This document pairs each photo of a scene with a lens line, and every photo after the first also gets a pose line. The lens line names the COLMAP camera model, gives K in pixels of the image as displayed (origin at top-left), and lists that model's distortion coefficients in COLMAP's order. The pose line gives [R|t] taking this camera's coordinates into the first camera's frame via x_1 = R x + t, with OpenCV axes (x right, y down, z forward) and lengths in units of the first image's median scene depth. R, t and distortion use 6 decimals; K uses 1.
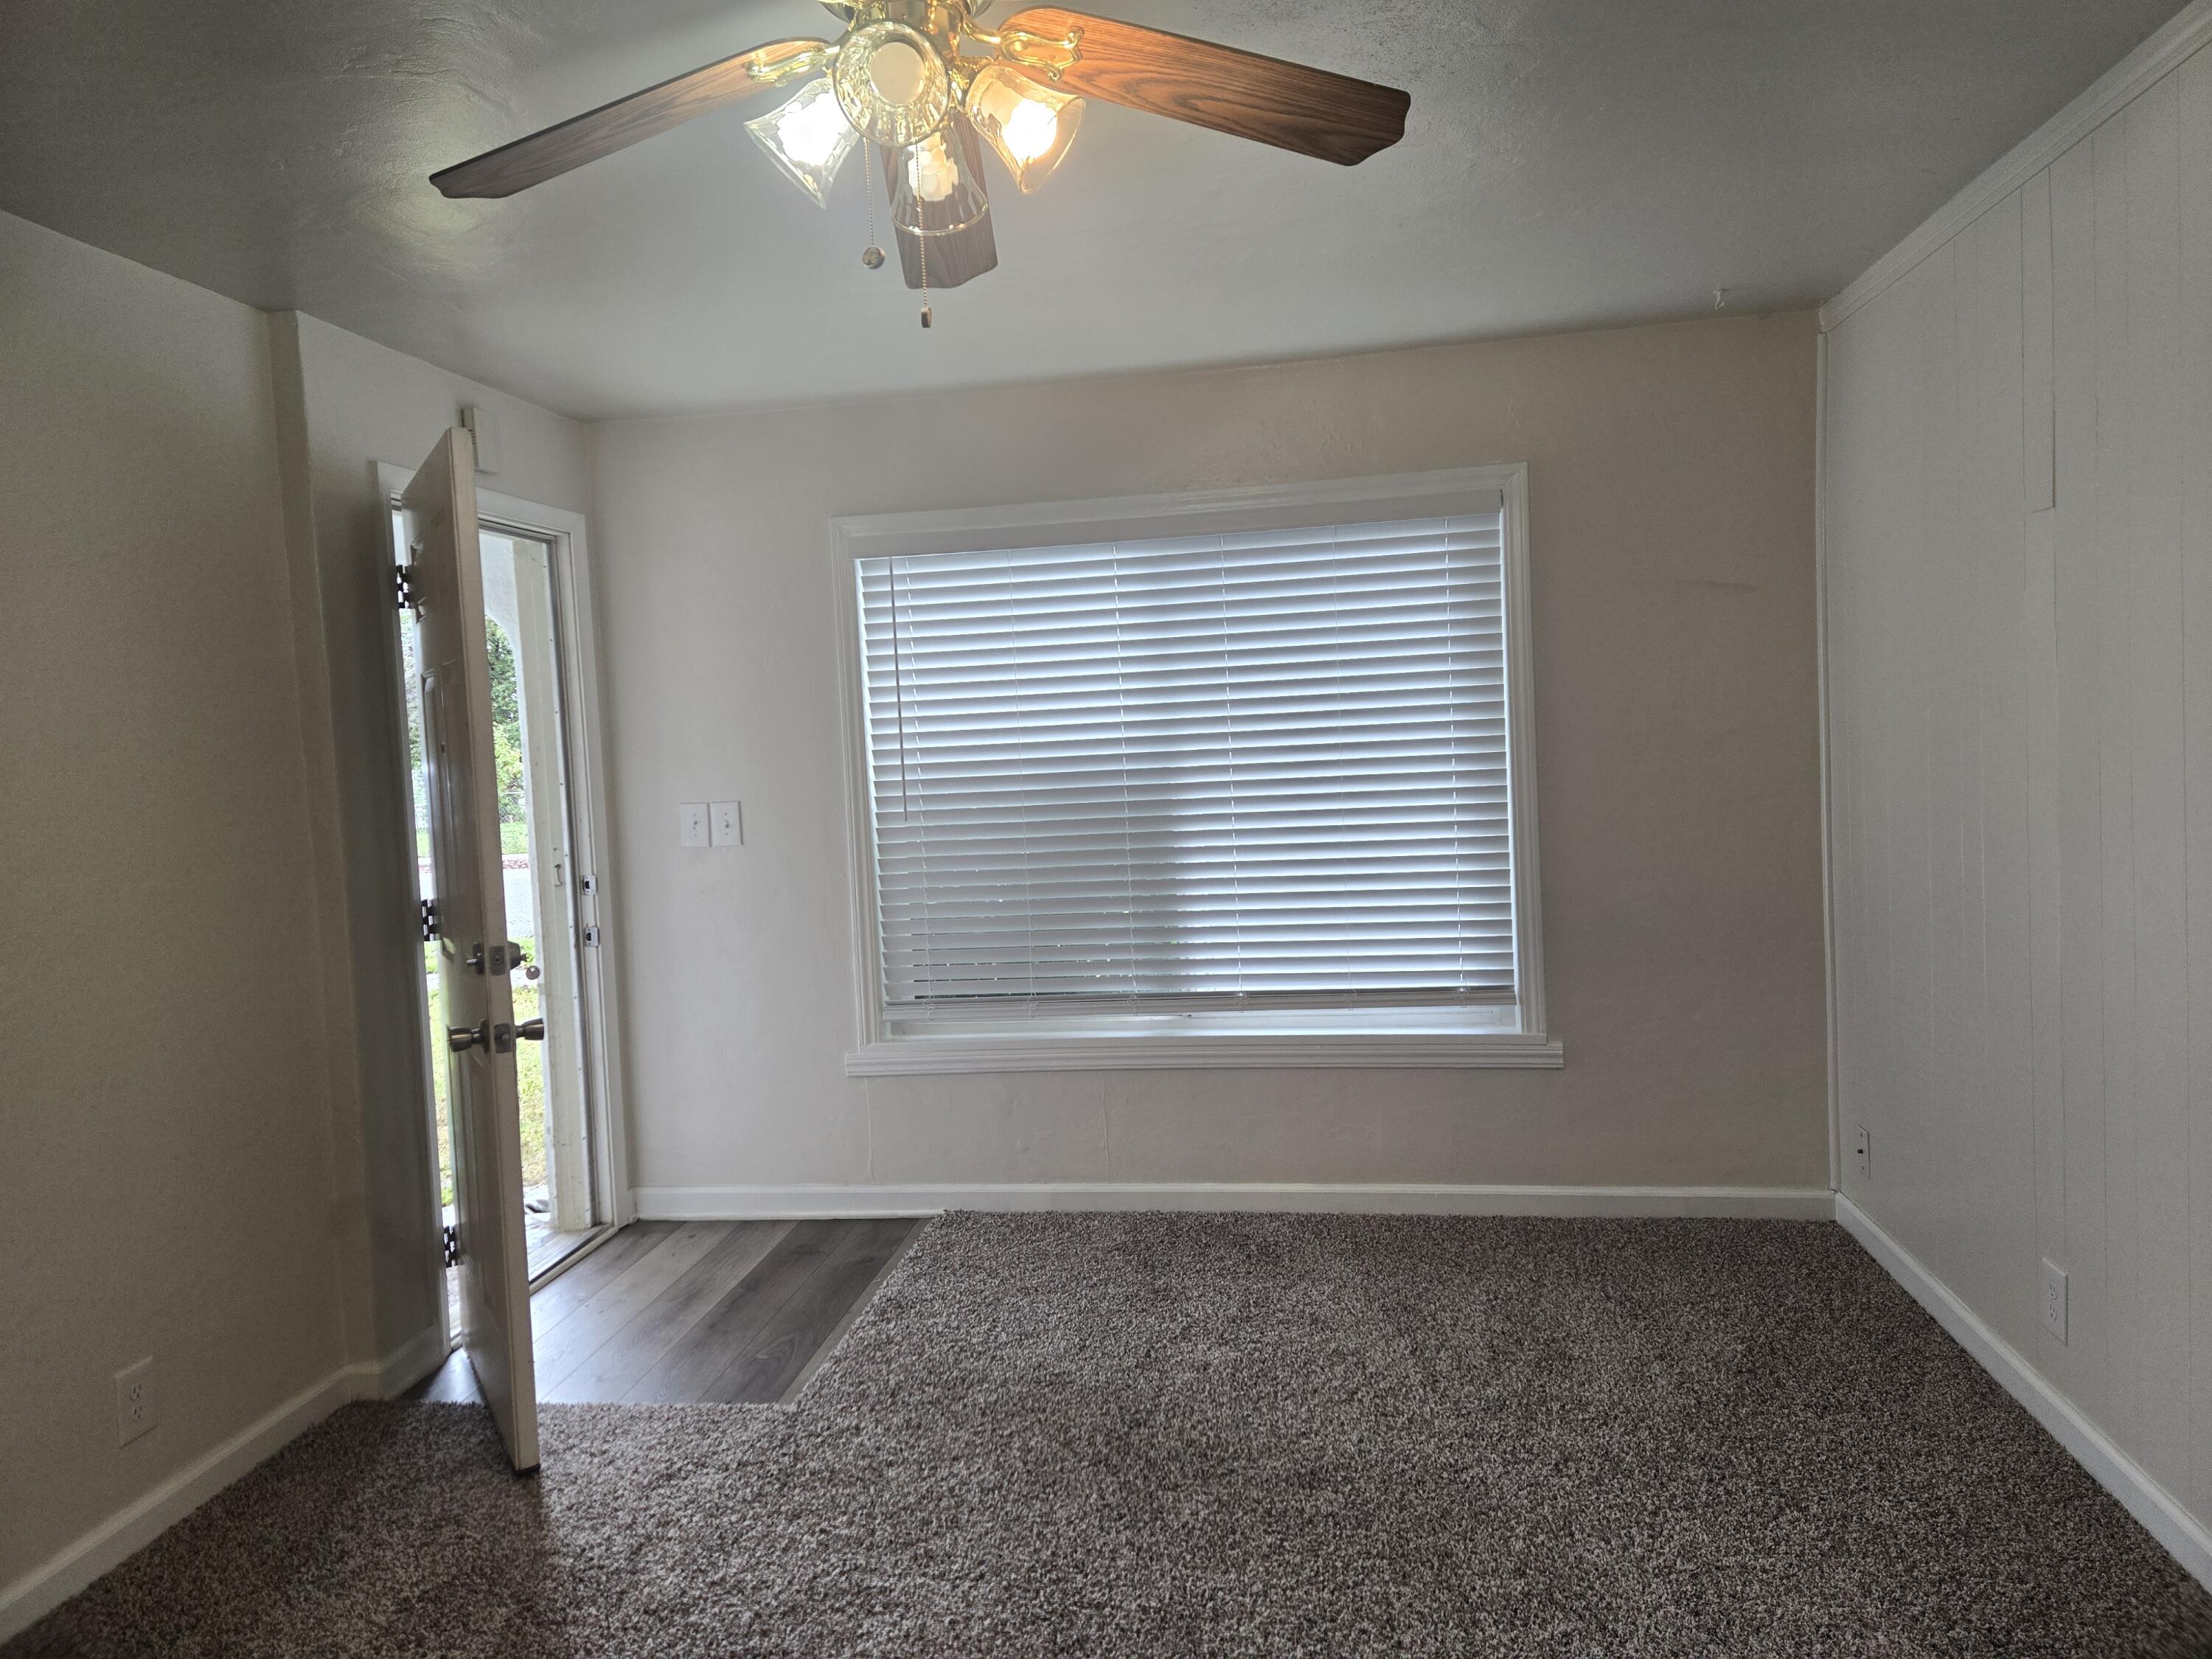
lens RADIAL K [[1460.1, 0, 1096.9], [0, 1460.1, 809.4], [0, 0, 1]] dist [0.098348, -0.077770]
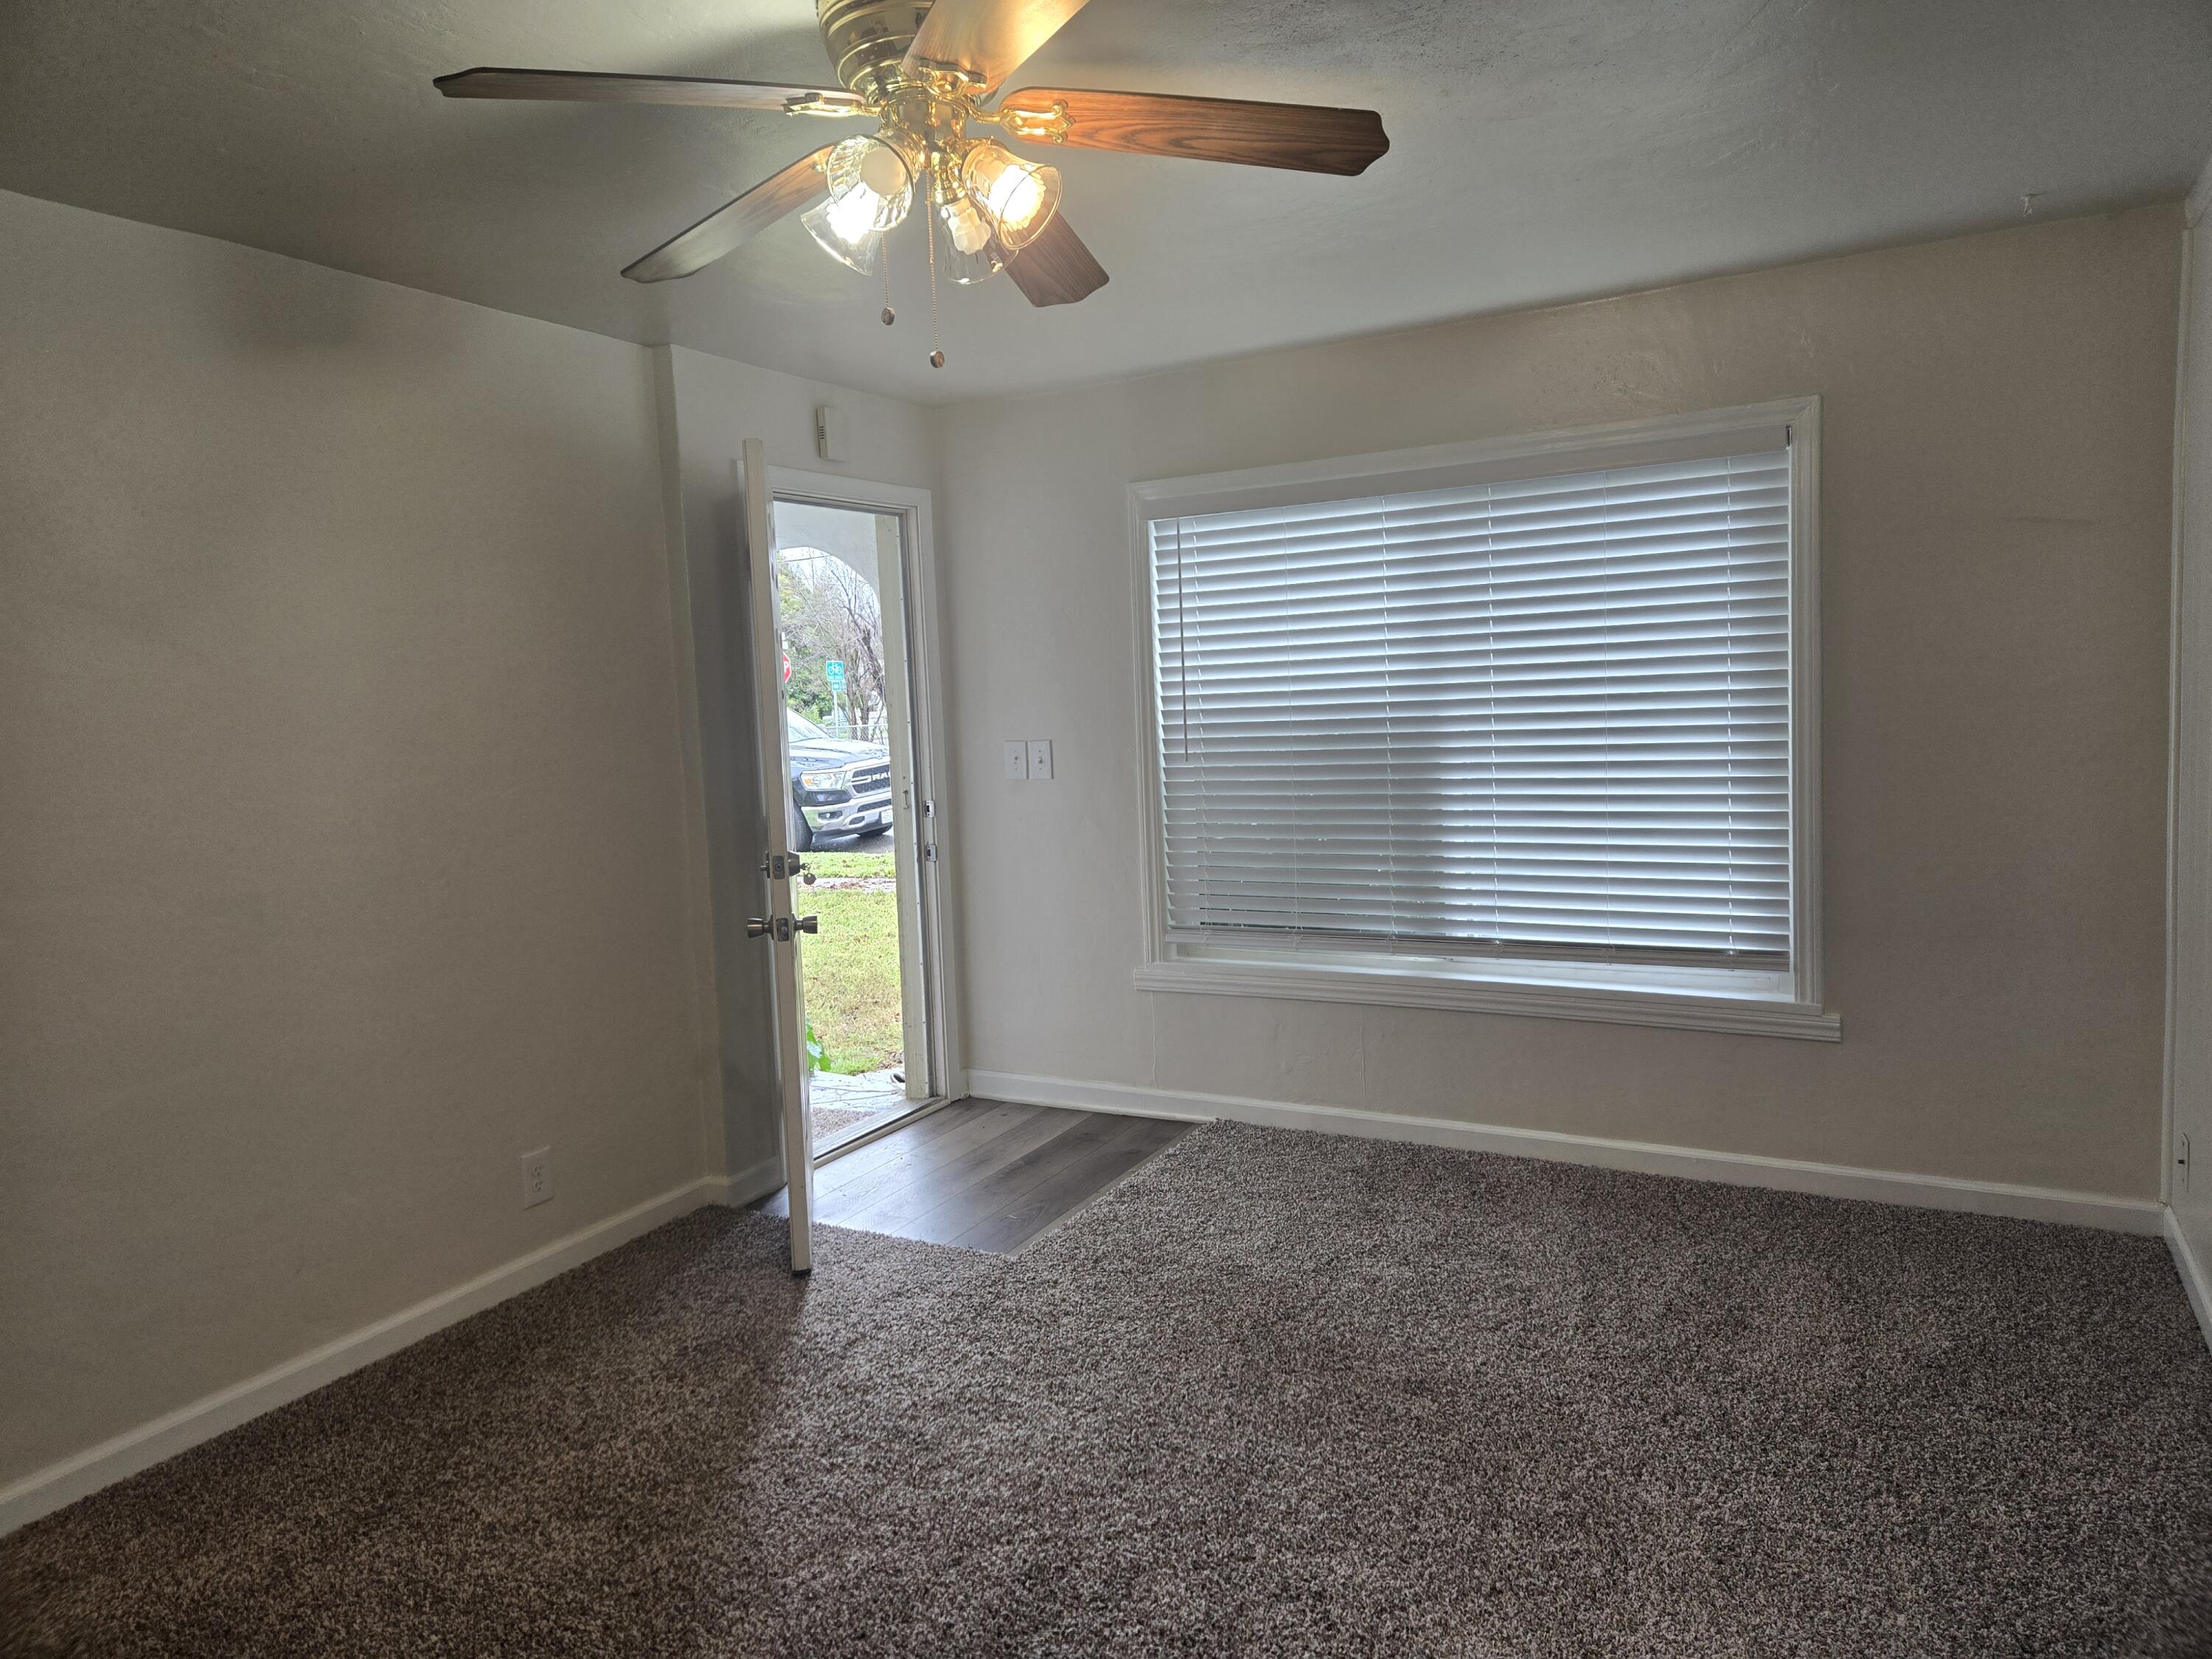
lens RADIAL K [[1460.1, 0, 1096.9], [0, 1460.1, 809.4], [0, 0, 1]] dist [0.098348, -0.077770]
pose [[0.940368, 0.037867, -0.338044, 0.192588], [-0.021753, 0.998445, 0.051331, -0.012171], [0.339462, -0.040916, 0.939730, -0.050852]]
